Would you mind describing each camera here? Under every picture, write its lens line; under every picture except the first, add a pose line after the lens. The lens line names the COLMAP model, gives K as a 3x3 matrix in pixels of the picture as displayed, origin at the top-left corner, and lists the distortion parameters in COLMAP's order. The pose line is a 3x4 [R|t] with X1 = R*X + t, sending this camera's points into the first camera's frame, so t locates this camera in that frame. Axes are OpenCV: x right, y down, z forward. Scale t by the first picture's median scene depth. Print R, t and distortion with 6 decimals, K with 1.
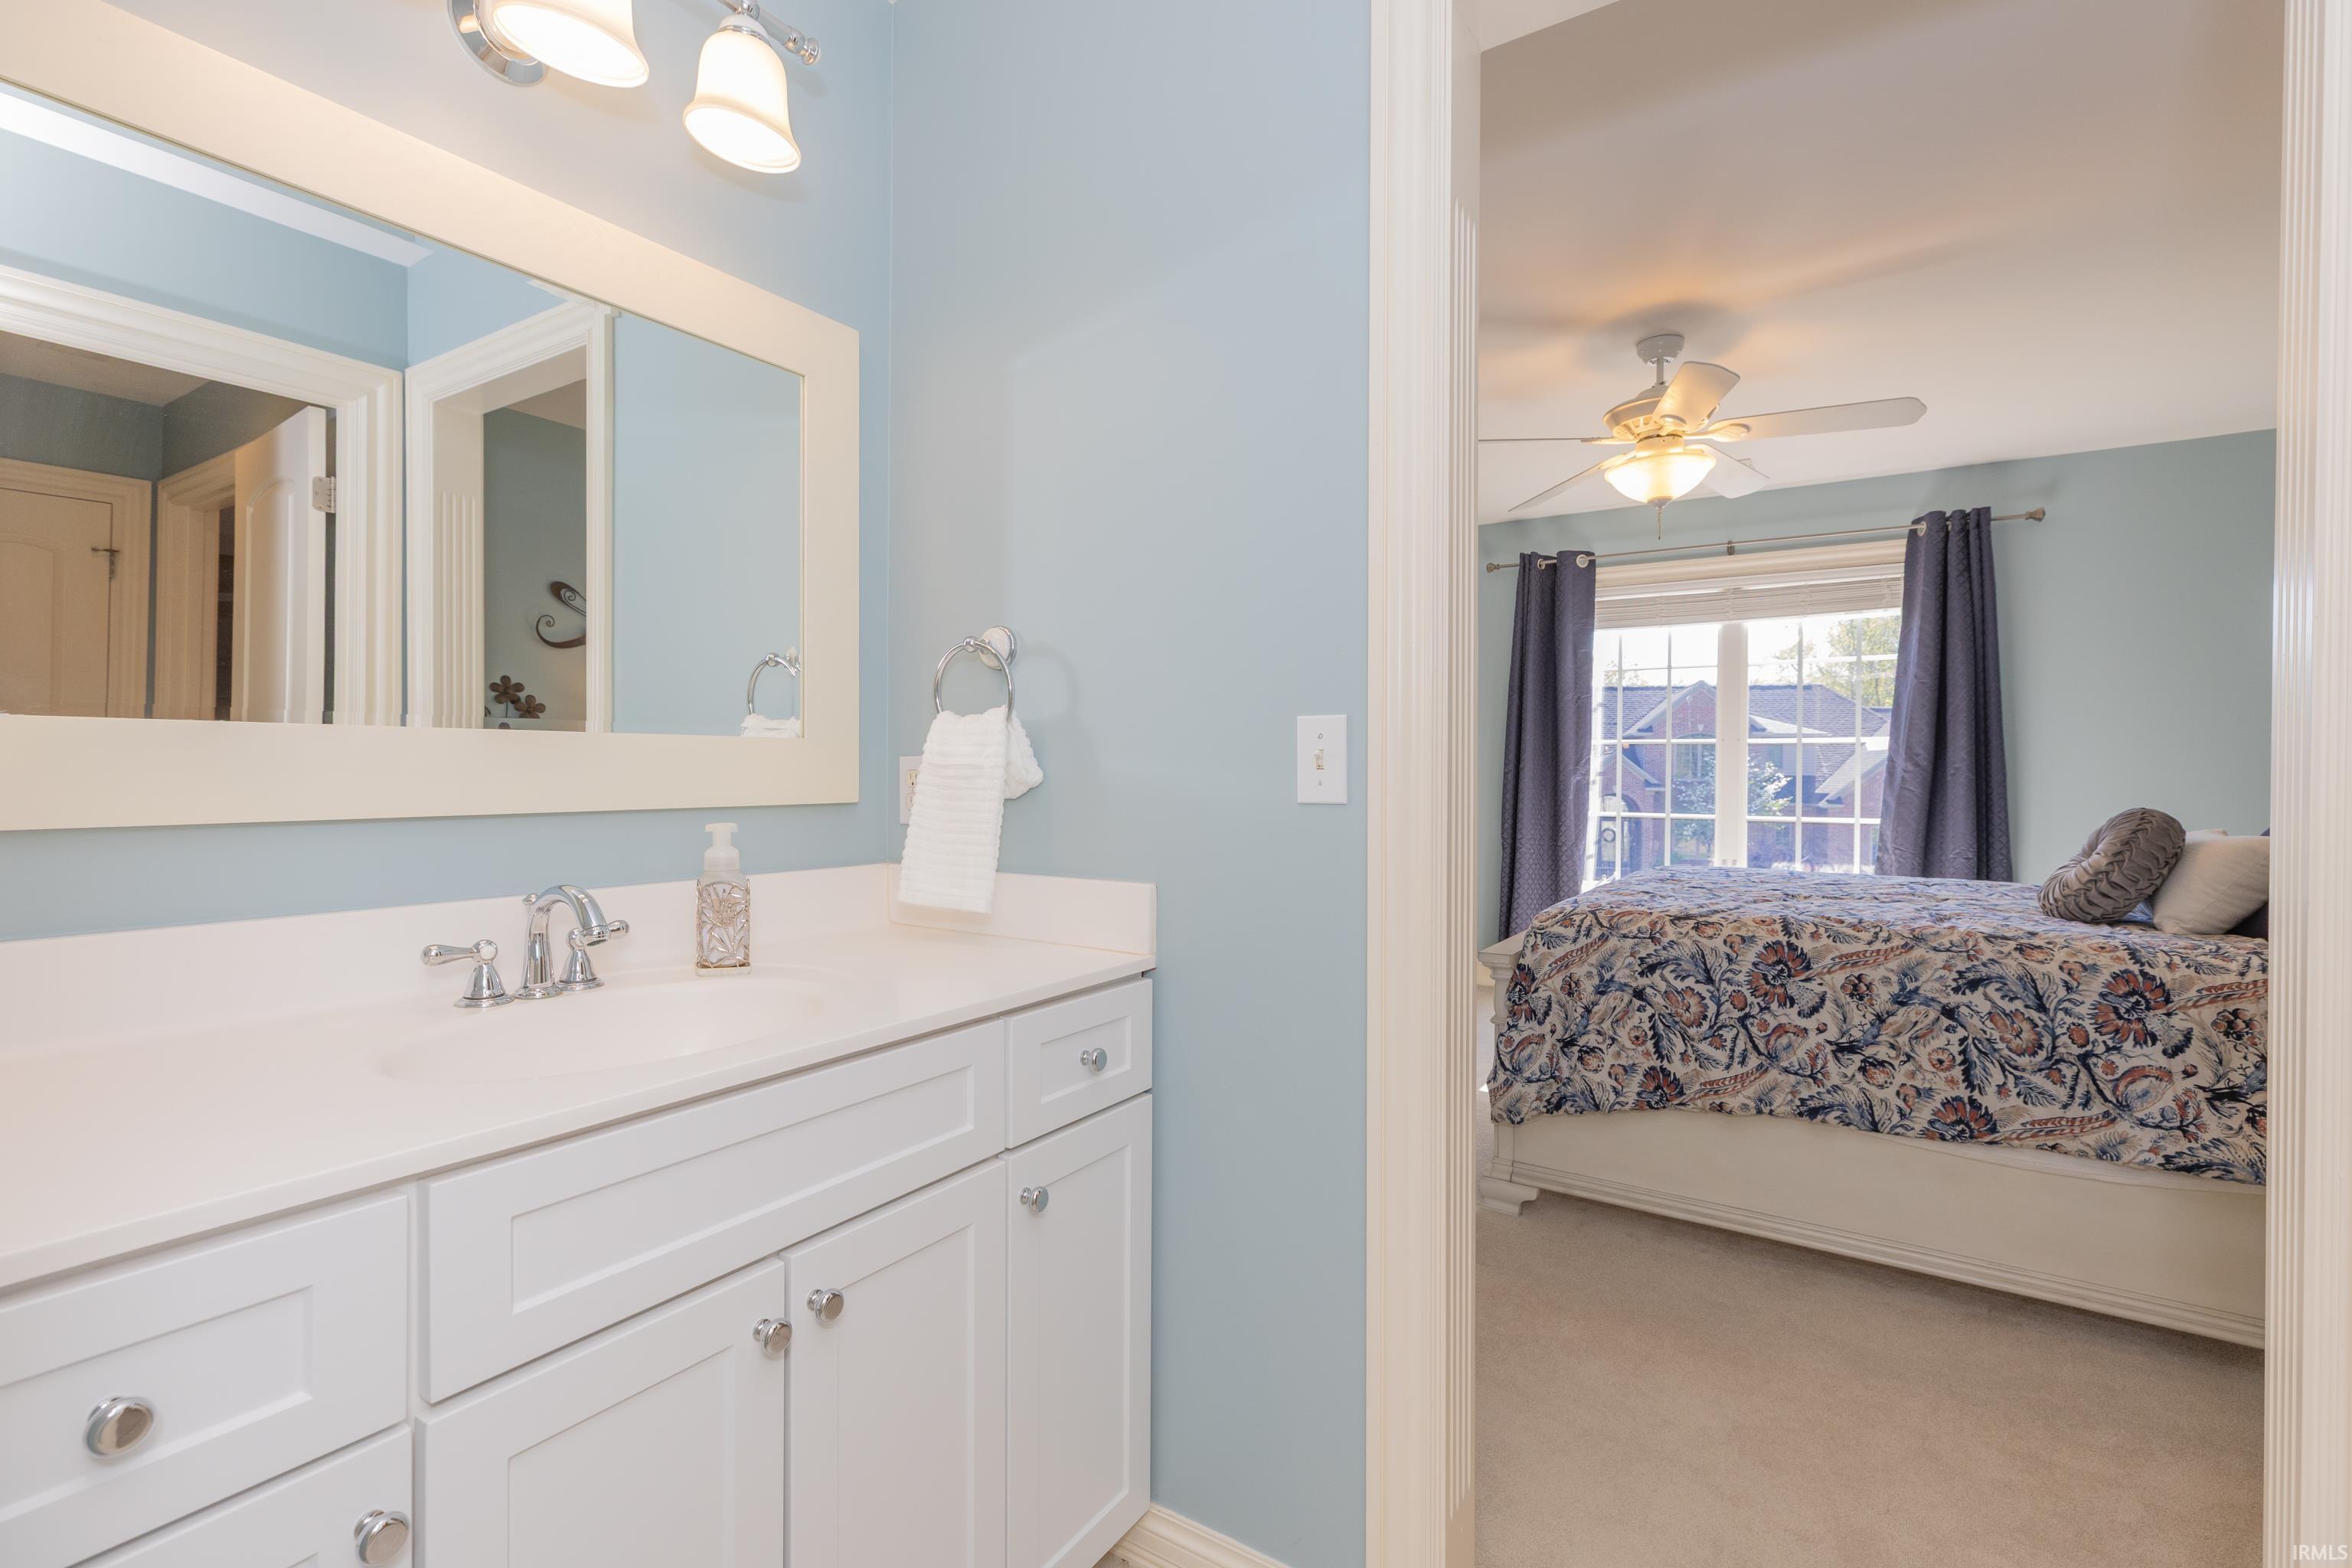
lens RADIAL K [[1046.5, 0, 1169.1], [0, 1046.5, 777.8], [0, 0, 1]] dist [0.000557, 0.000035]
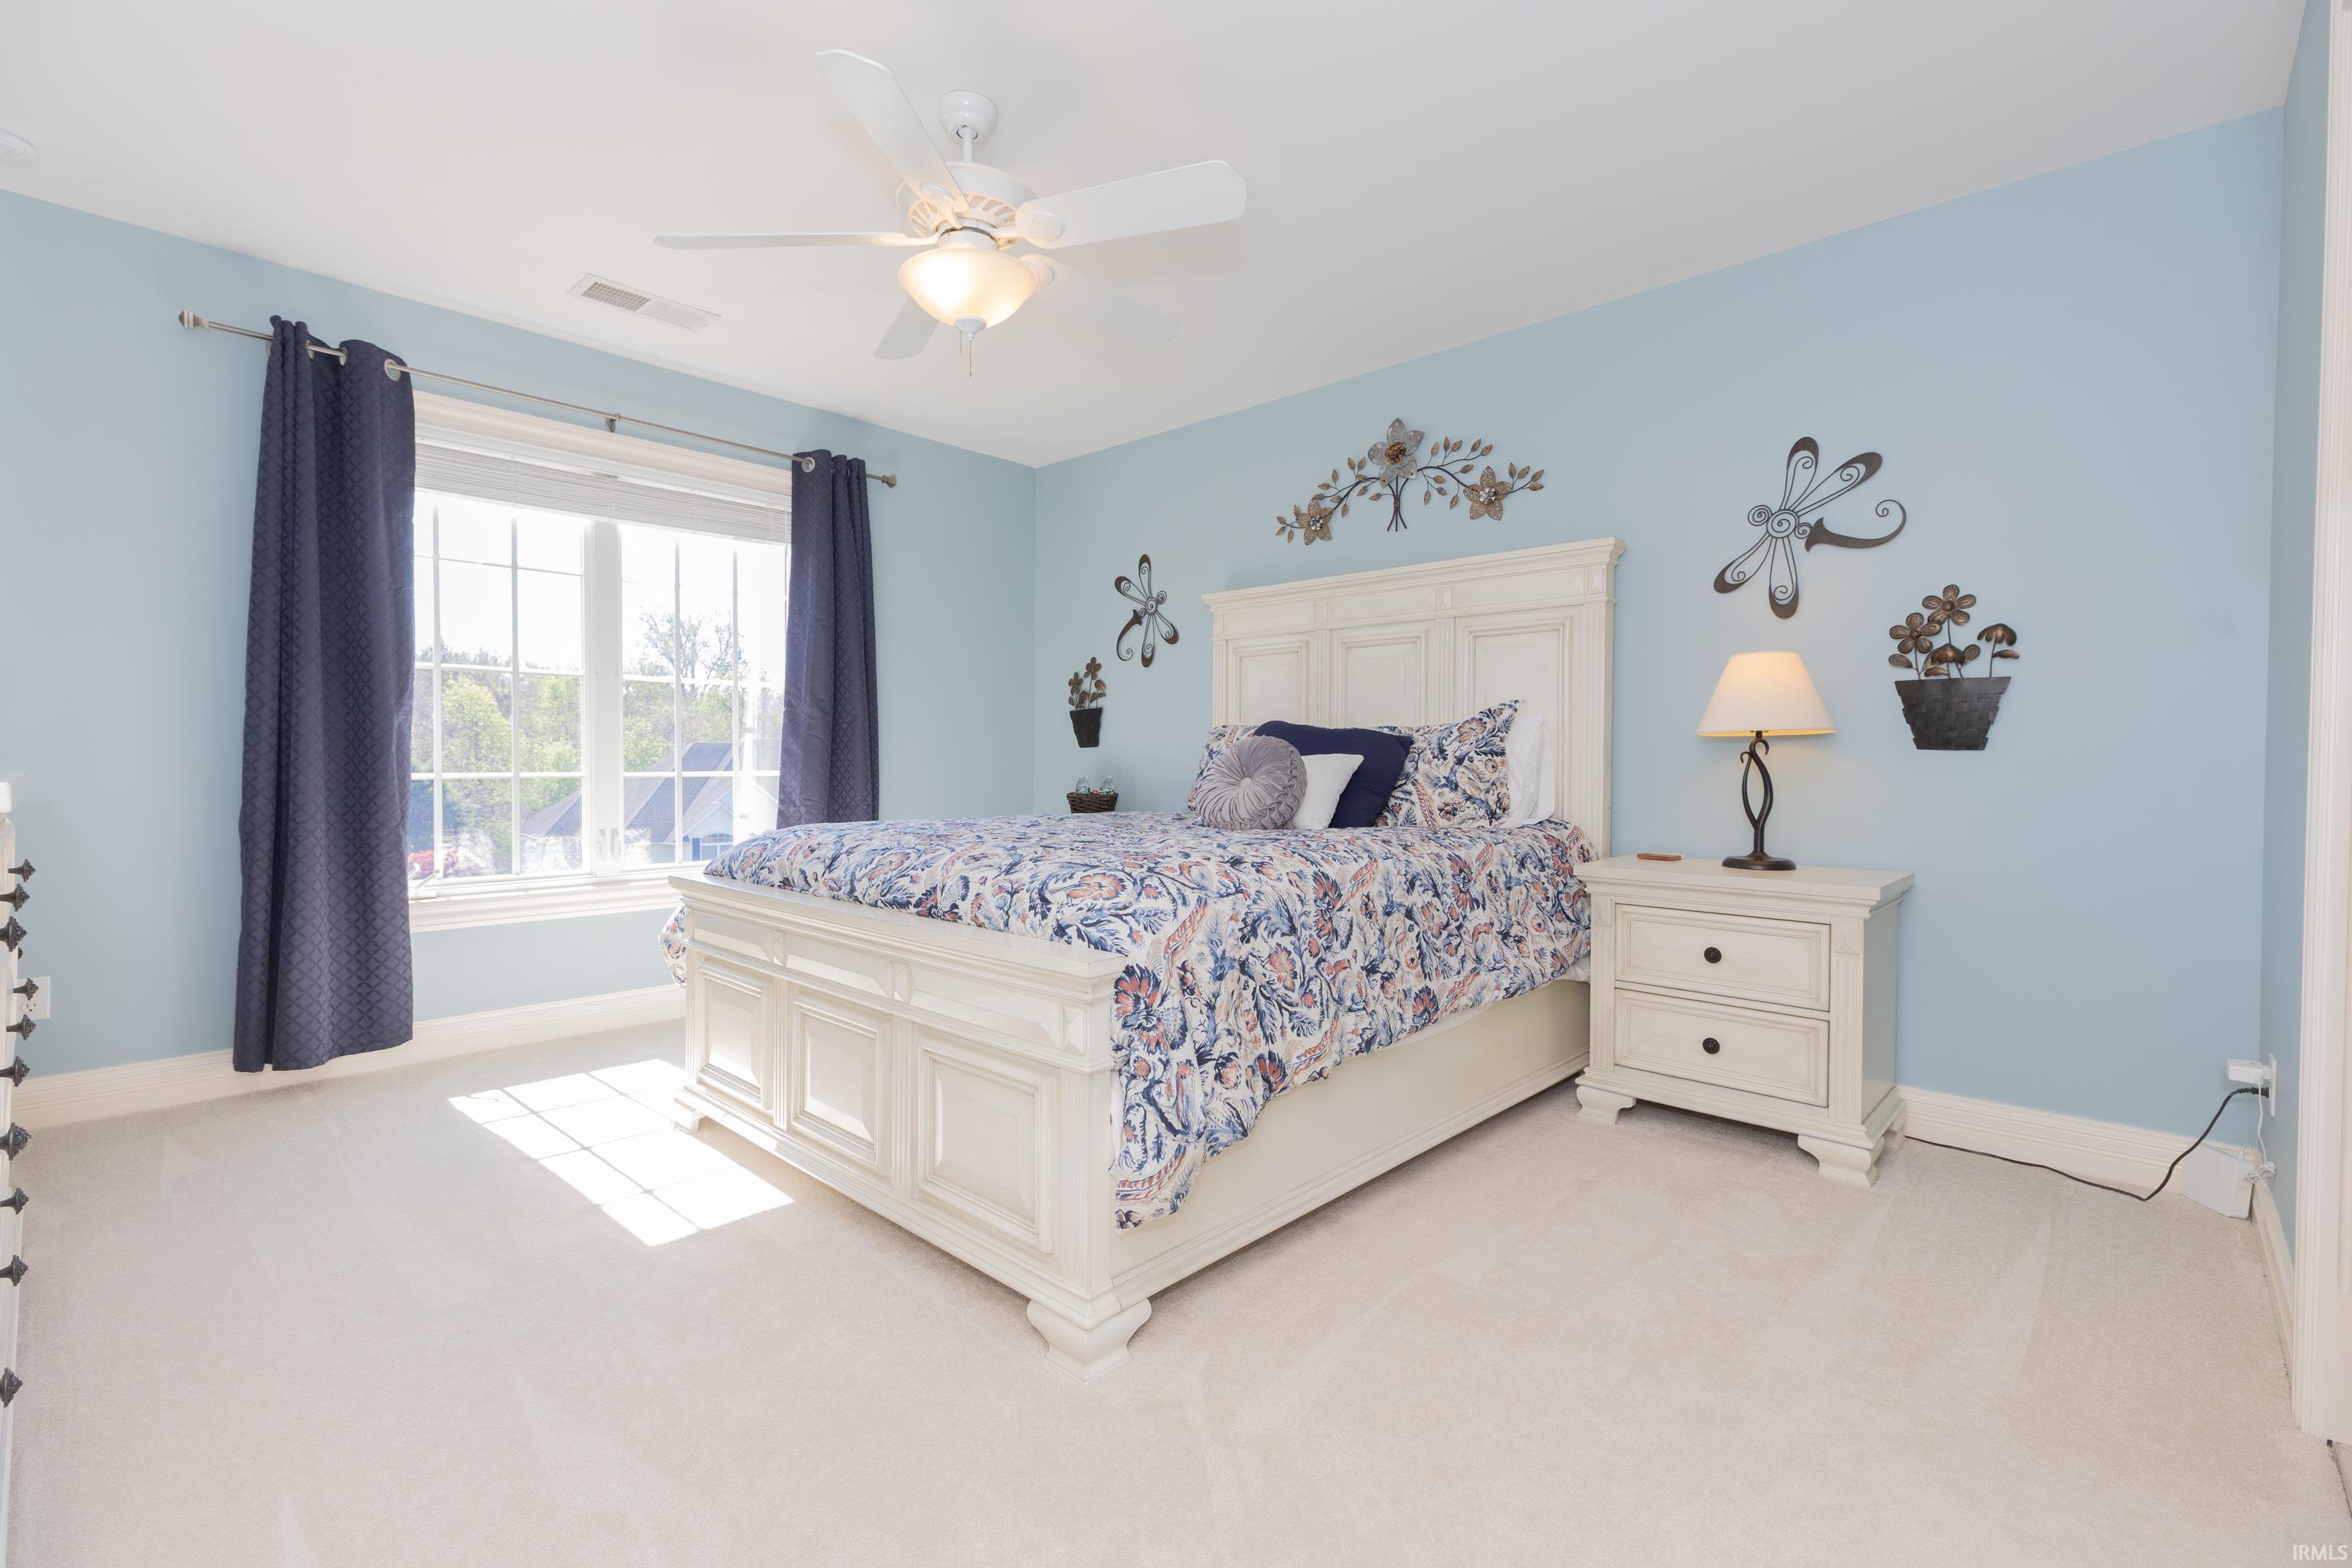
lens RADIAL K [[1046.5, 0, 1167.8], [0, 1046.5, 775.0], [0, 0, 1]] dist [0.000557, 0.000035]
pose [[0.165082, -0.020127, 0.986074, -0.306826], [0.005386, 0.999795, 0.019505, 0.050512], [-0.986265, 0.002091, 0.165157, 0.916569]]
